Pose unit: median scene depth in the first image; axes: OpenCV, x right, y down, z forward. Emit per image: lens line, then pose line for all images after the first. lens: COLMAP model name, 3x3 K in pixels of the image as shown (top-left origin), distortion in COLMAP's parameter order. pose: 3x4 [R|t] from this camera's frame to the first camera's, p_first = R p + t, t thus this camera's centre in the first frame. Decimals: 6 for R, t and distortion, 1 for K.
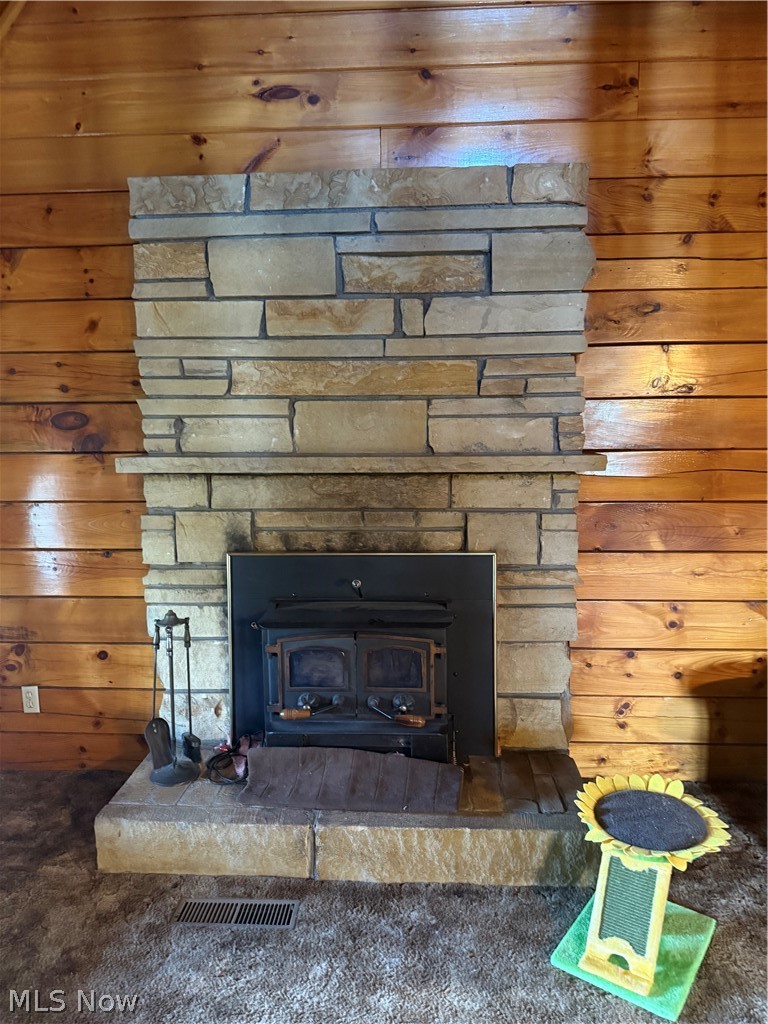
lens RADIAL K [[724.5, 0, 402.0], [0, 724.5, 518.0], [0, 0, 1]] dist [0.070003, -0.101697]
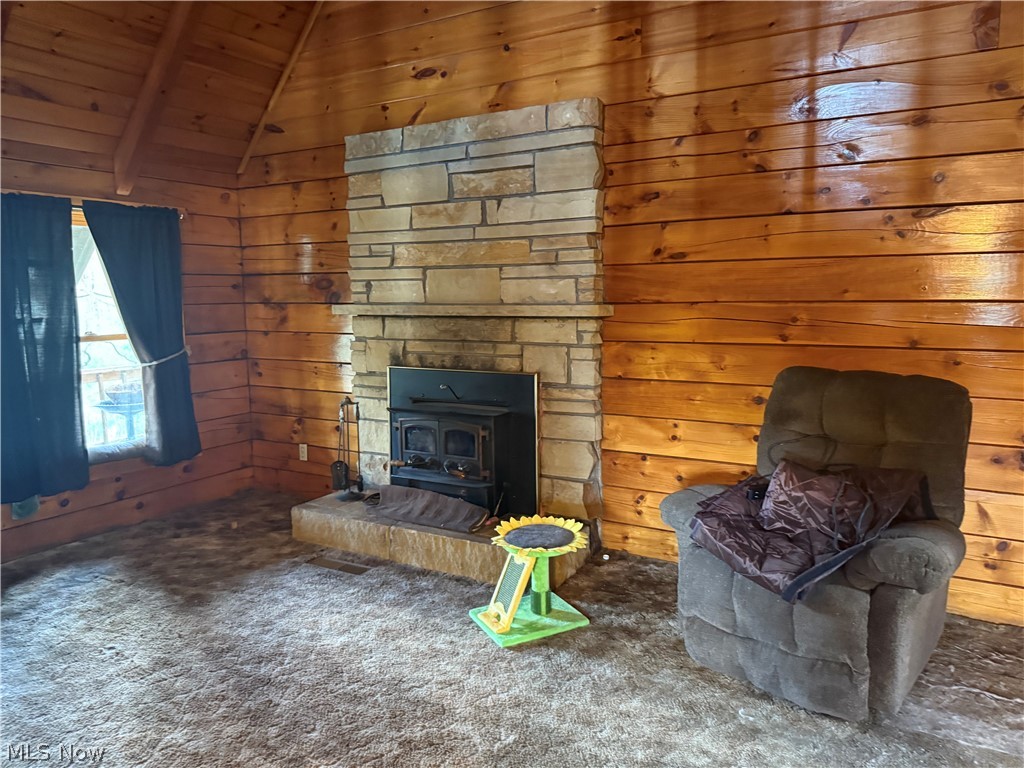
lens RADIAL K [[724.5, 0, 515.4], [0, 724.5, 389.1], [0, 0, 1]] dist [0.070003, -0.101697]
pose [[0.893002, 0.057399, -0.446377, 0.744131], [-0.060197, 0.998155, 0.007923, 0.071872], [0.446008, 0.019795, 0.894810, -0.304448]]
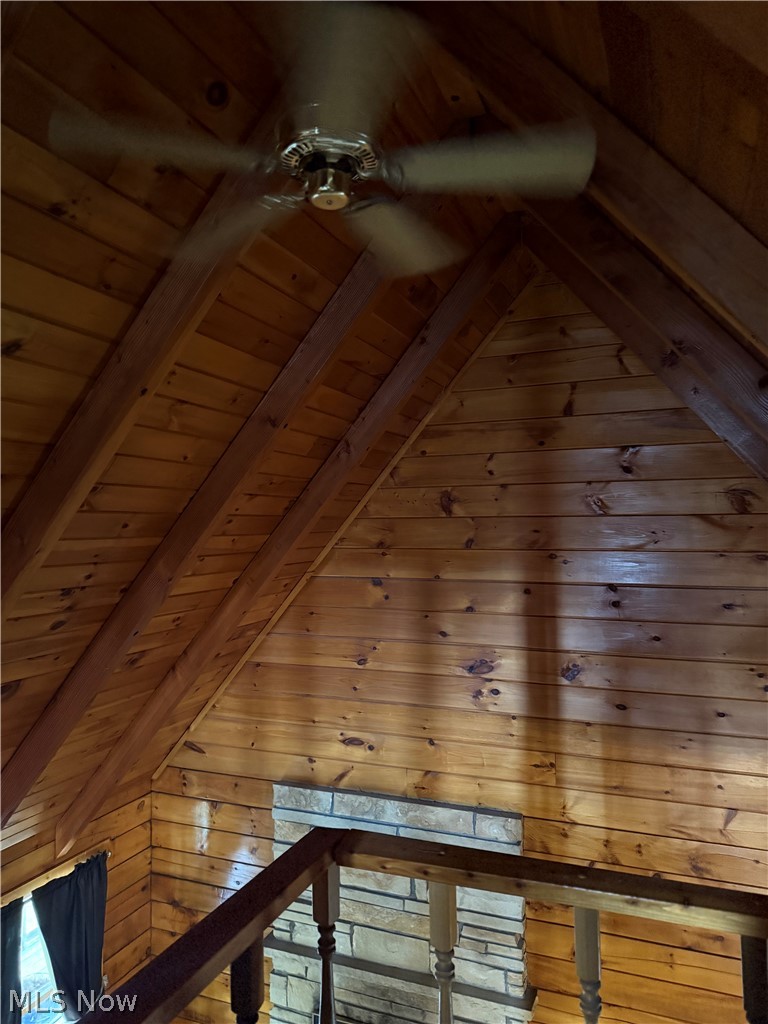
lens RADIAL K [[724.5, 0, 383.2], [0, 724.5, 503.9], [0, 0, 1]] dist [0.070003, -0.101697]
pose [[0.946776, -0.005034, -0.321855, 0.478552], [-0.044946, 0.988015, -0.147667, -0.895908], [0.318741, 0.154274, 0.935203, -0.733227]]
